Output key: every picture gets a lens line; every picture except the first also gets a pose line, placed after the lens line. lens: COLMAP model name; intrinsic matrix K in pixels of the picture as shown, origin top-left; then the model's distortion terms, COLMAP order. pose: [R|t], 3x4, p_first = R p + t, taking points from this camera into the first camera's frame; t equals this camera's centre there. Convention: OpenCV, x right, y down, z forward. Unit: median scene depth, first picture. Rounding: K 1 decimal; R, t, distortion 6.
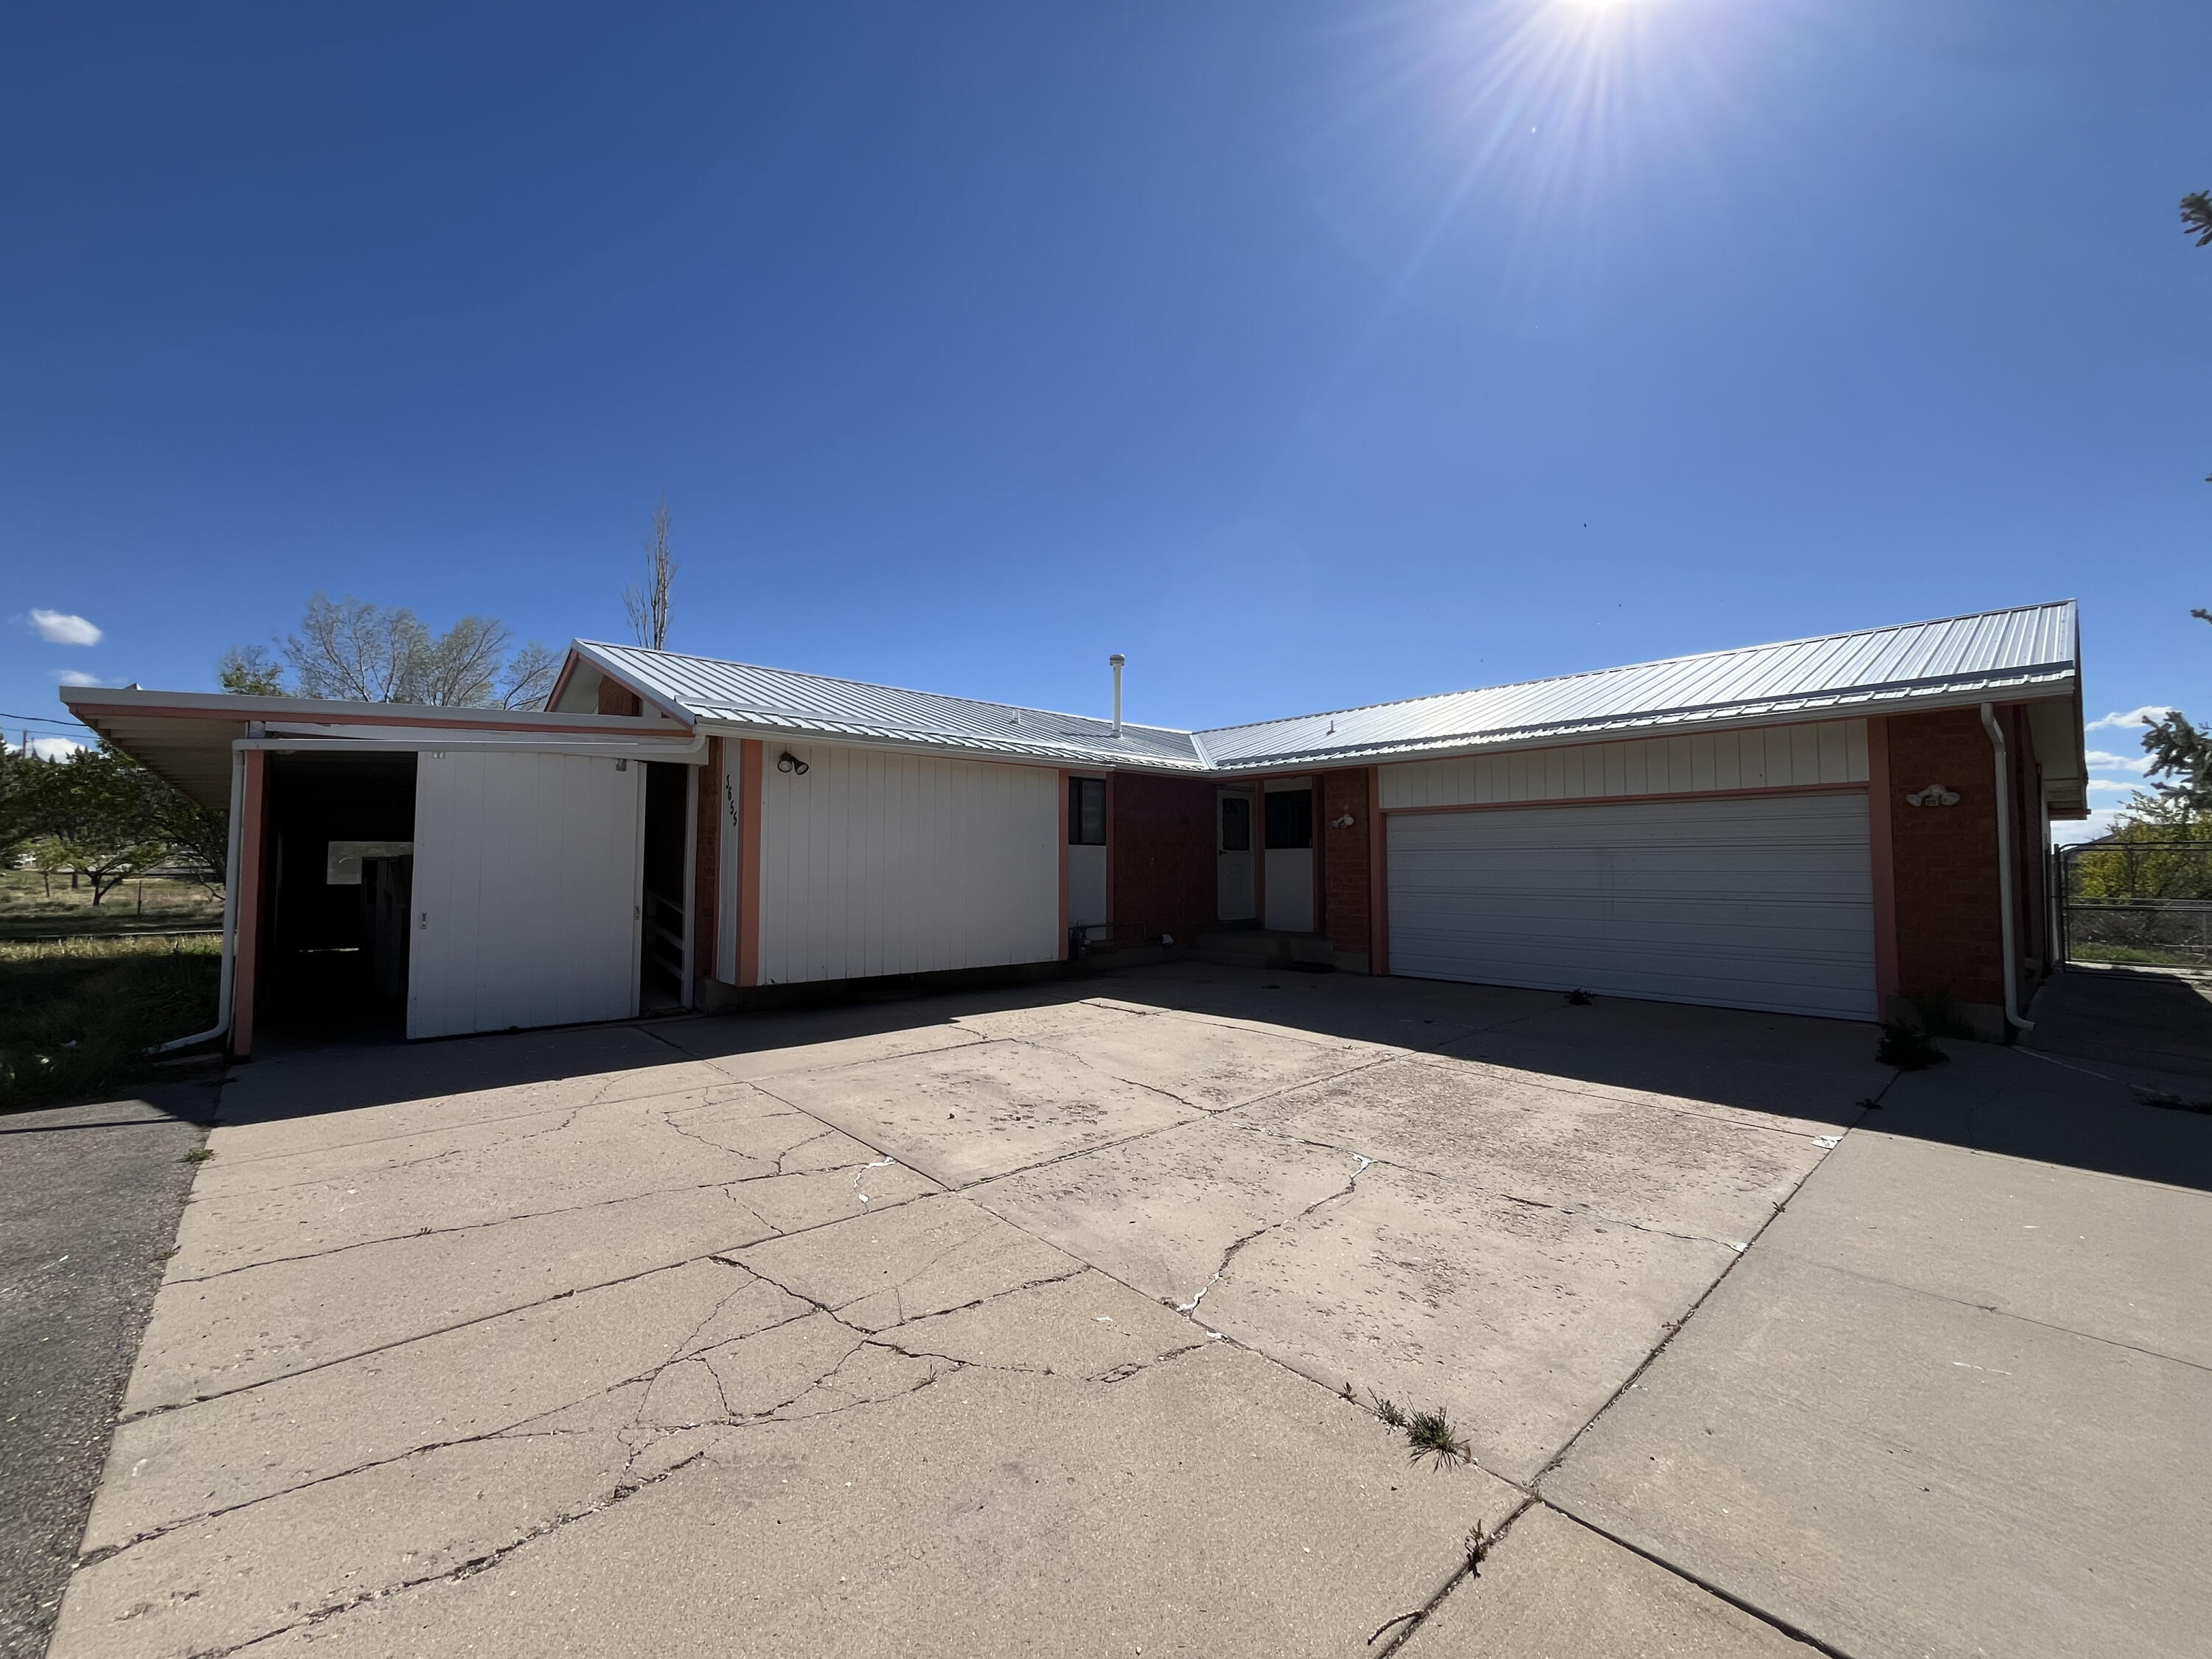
lens RADIAL K [[895.6, 0, 1088.2], [0, 895.6, 837.9], [0, 0, 1]] dist [-0.002720, 0.000020]
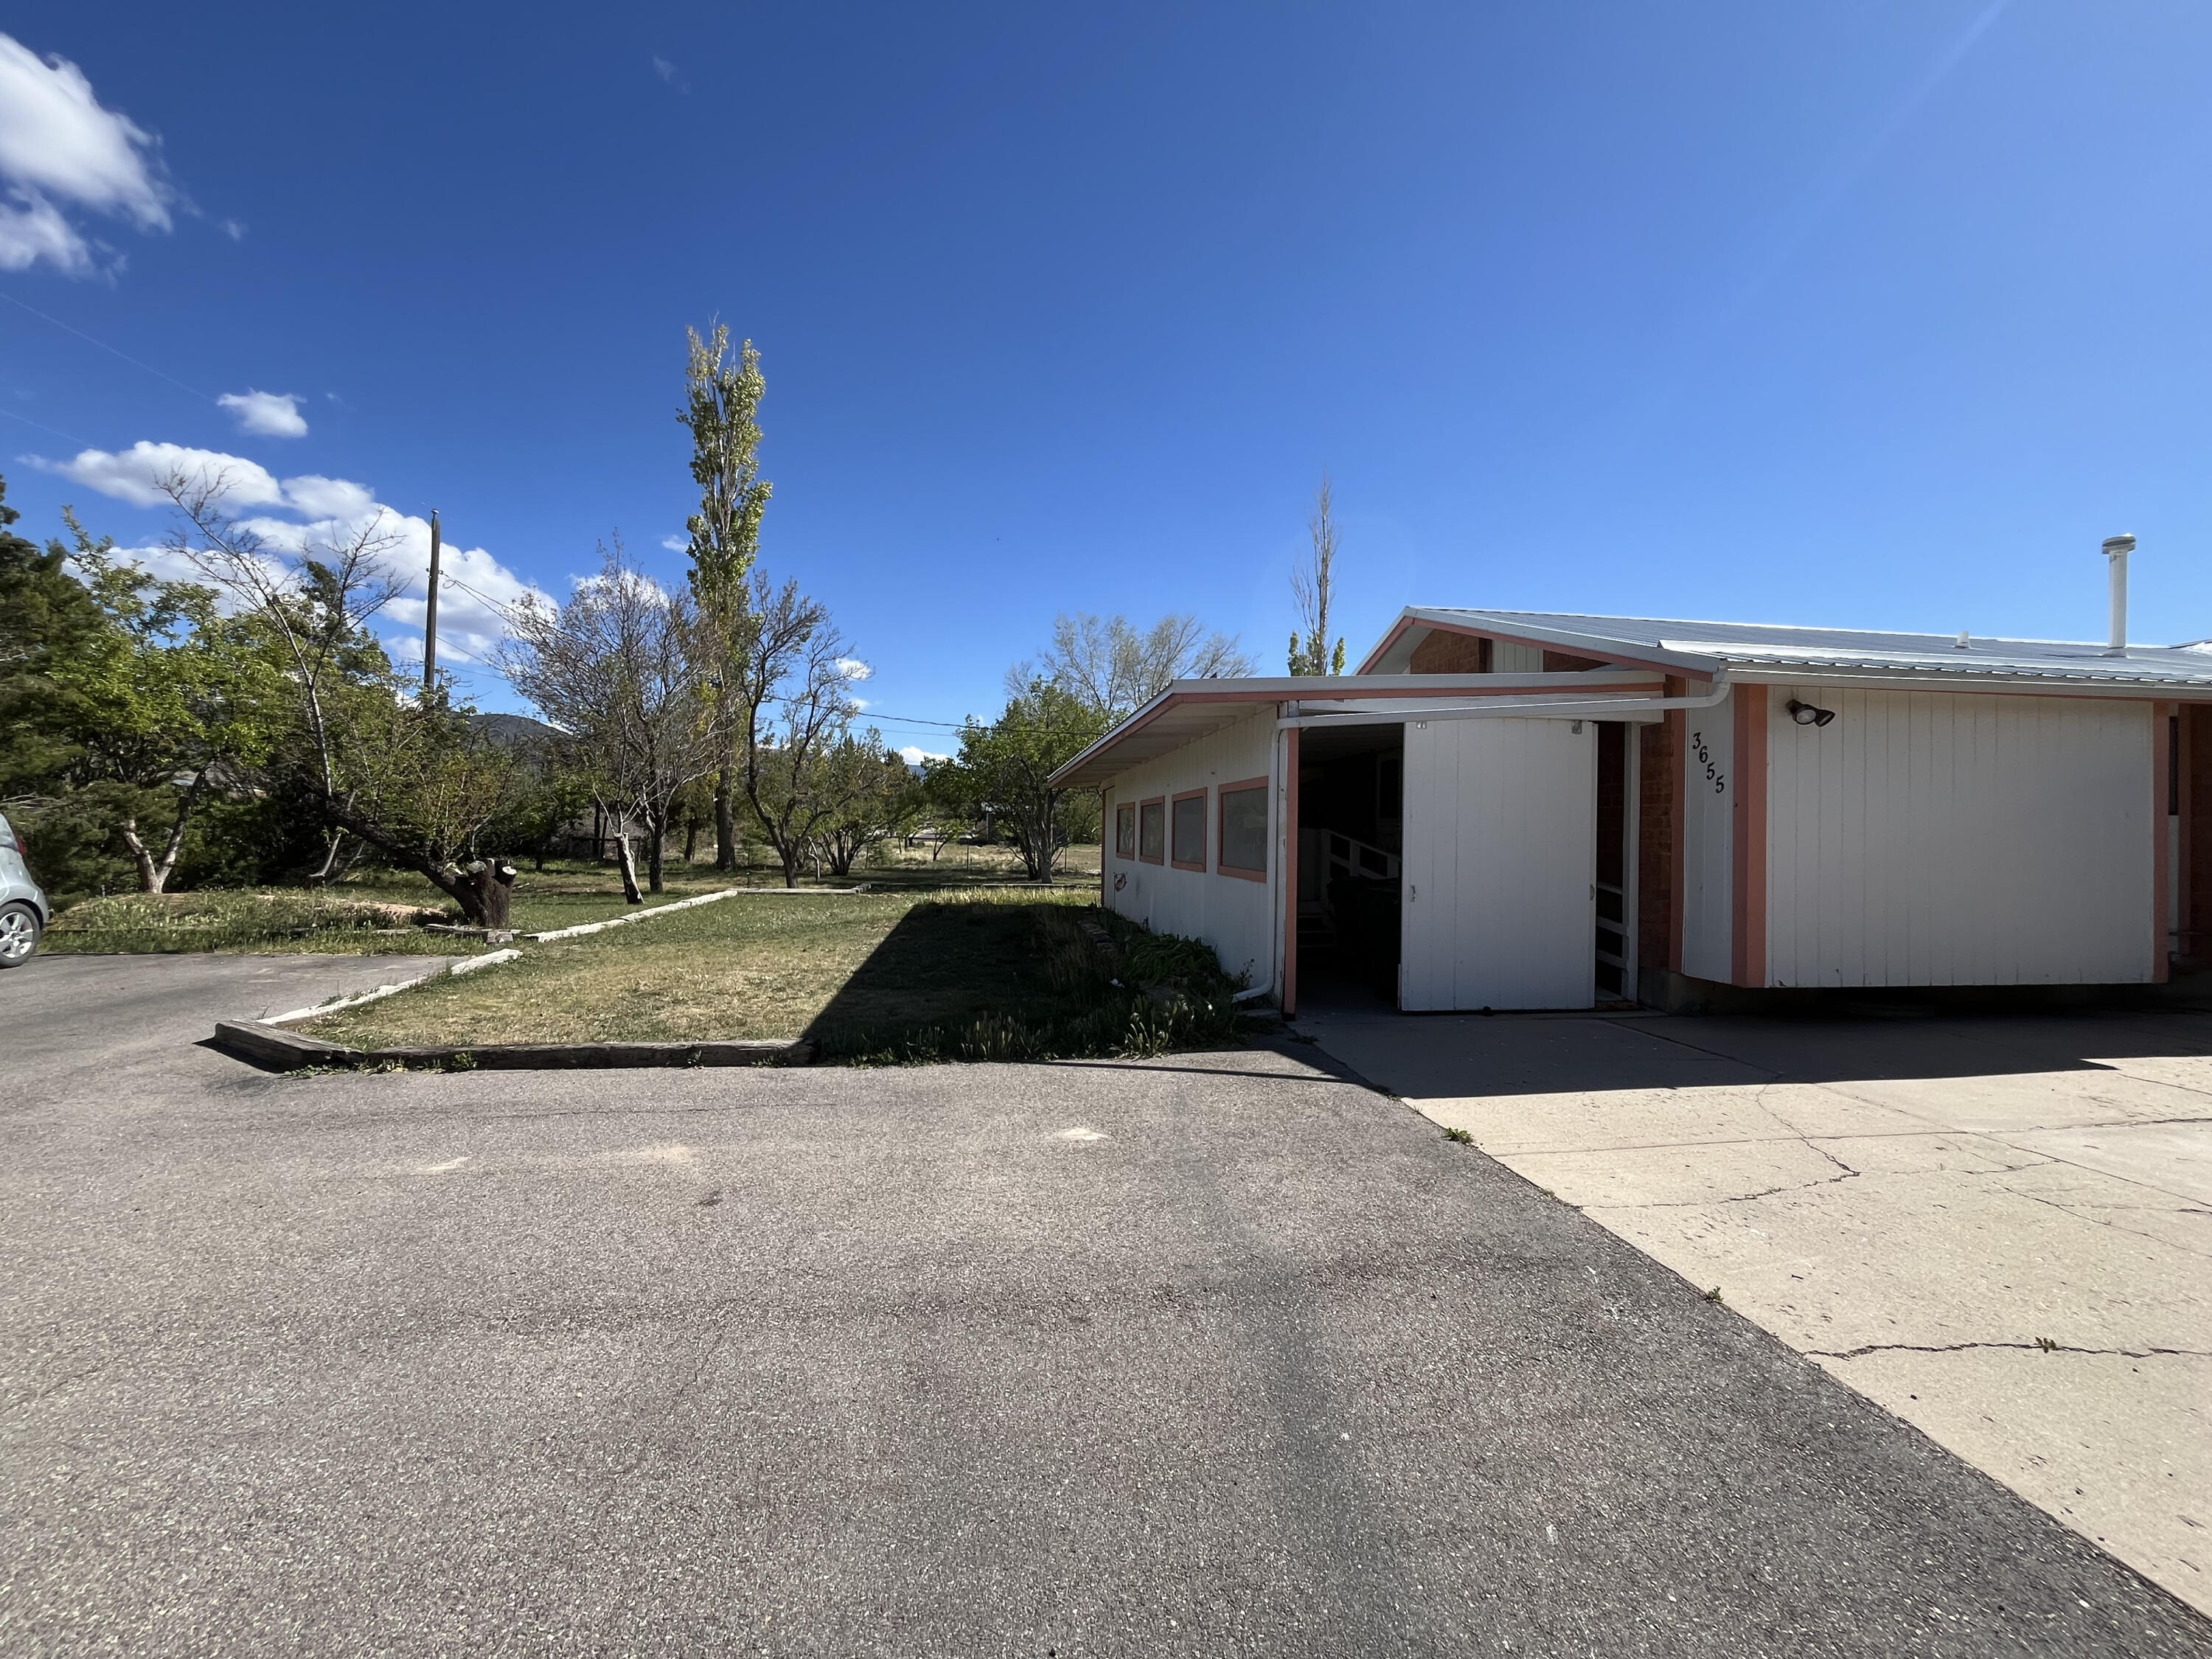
lens RADIAL K [[895.6, 0, 1103.0], [0, 895.6, 828.4], [0, 0, 1]] dist [-0.002720, 0.000020]
pose [[0.832747, 0.004850, -0.553632, -0.413706], [0.007470, 0.999772, 0.019994, -0.001064], [0.553603, -0.020785, 0.832521, -0.011328]]
